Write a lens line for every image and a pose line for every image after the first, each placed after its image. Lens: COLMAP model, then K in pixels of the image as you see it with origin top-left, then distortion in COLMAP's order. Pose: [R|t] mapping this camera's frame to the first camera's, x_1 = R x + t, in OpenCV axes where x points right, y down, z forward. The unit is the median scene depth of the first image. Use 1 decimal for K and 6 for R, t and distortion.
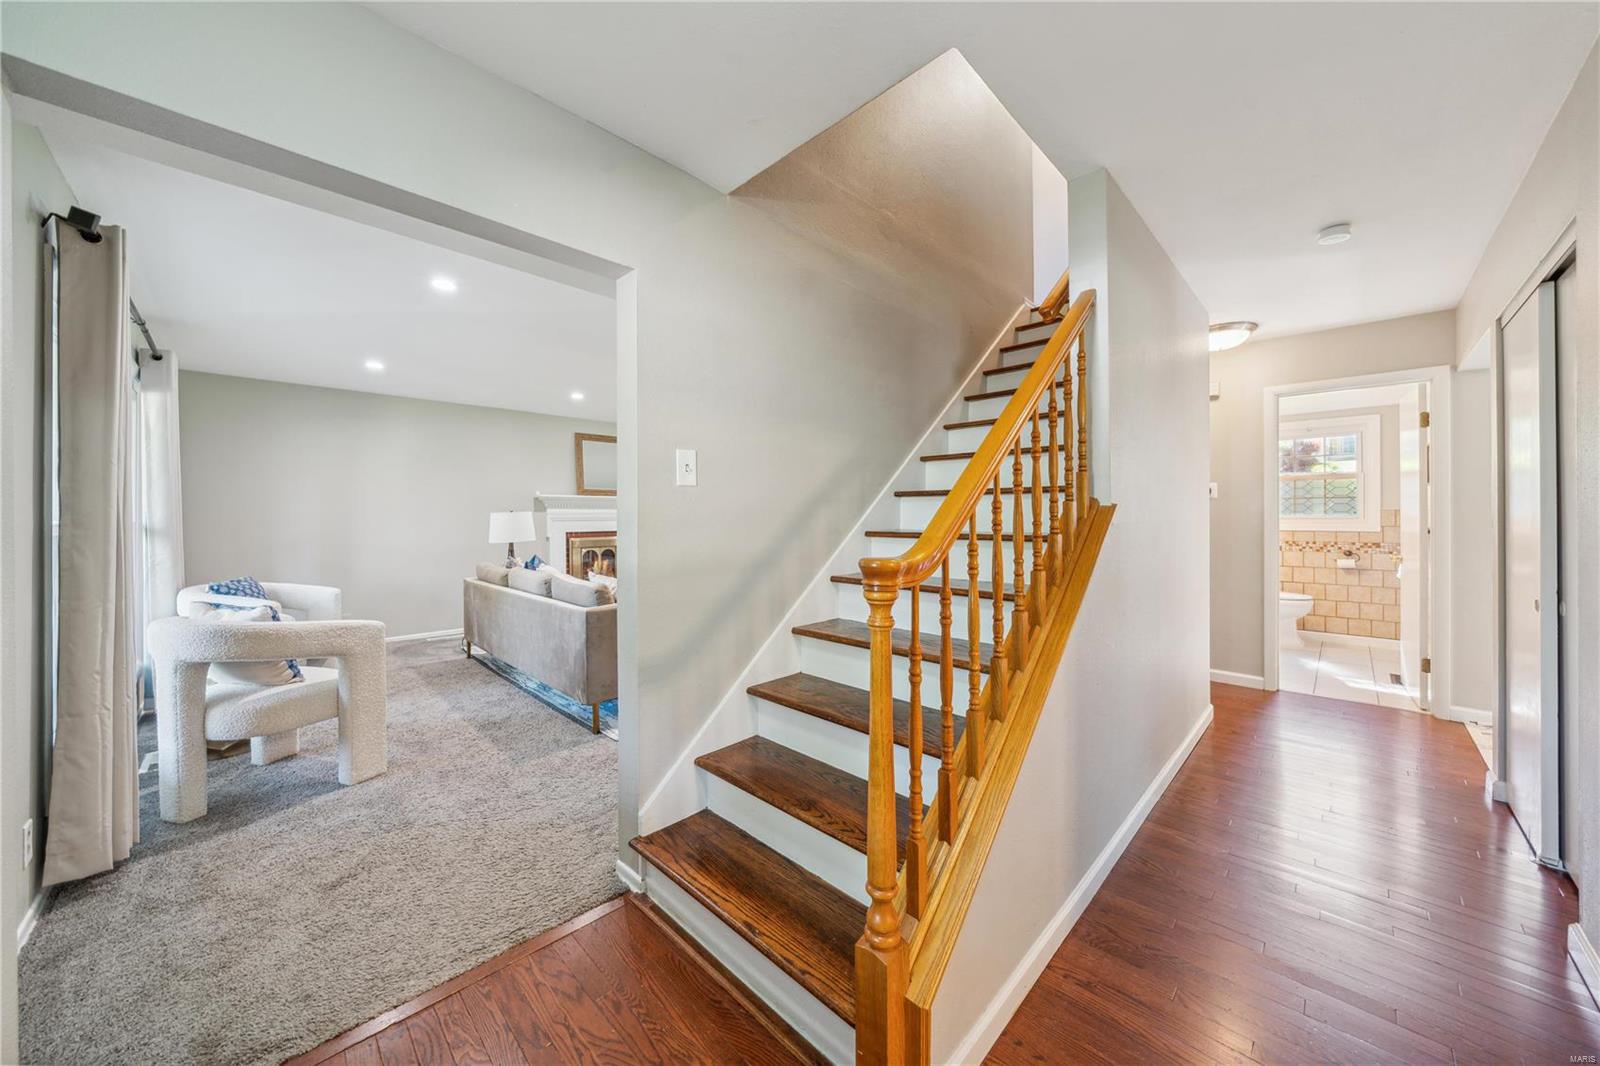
lens RADIAL K [[554.1, 0, 802.9], [0, 554.1, 520.2], [0, 0, 1]] dist [-0.001854, -0.000033]
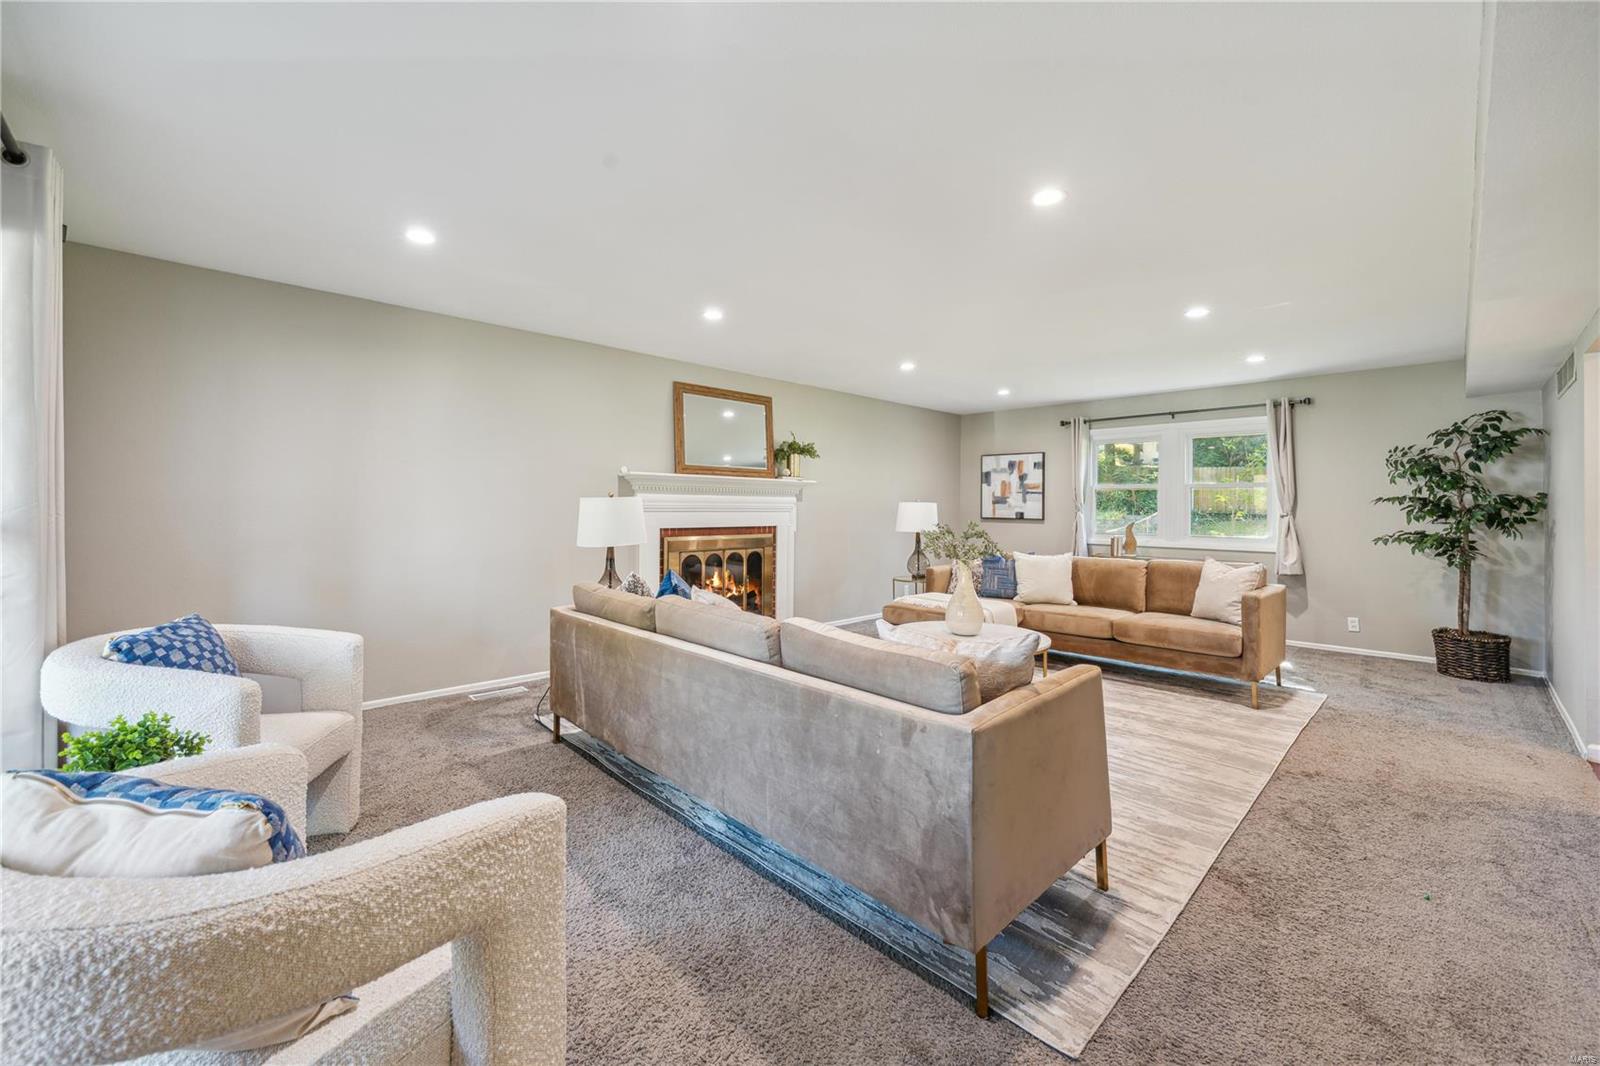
lens RADIAL K [[631.5, 0, 804.5], [0, 631.5, 507.0], [0, 0, 1]] dist [-0.001019, -0.000312]
pose [[0.999693, 0.014561, -0.020046, -0.410182], [-0.014726, 0.999859, -0.008072, -0.001168], [0.019926, 0.008365, 0.999766, 0.410030]]
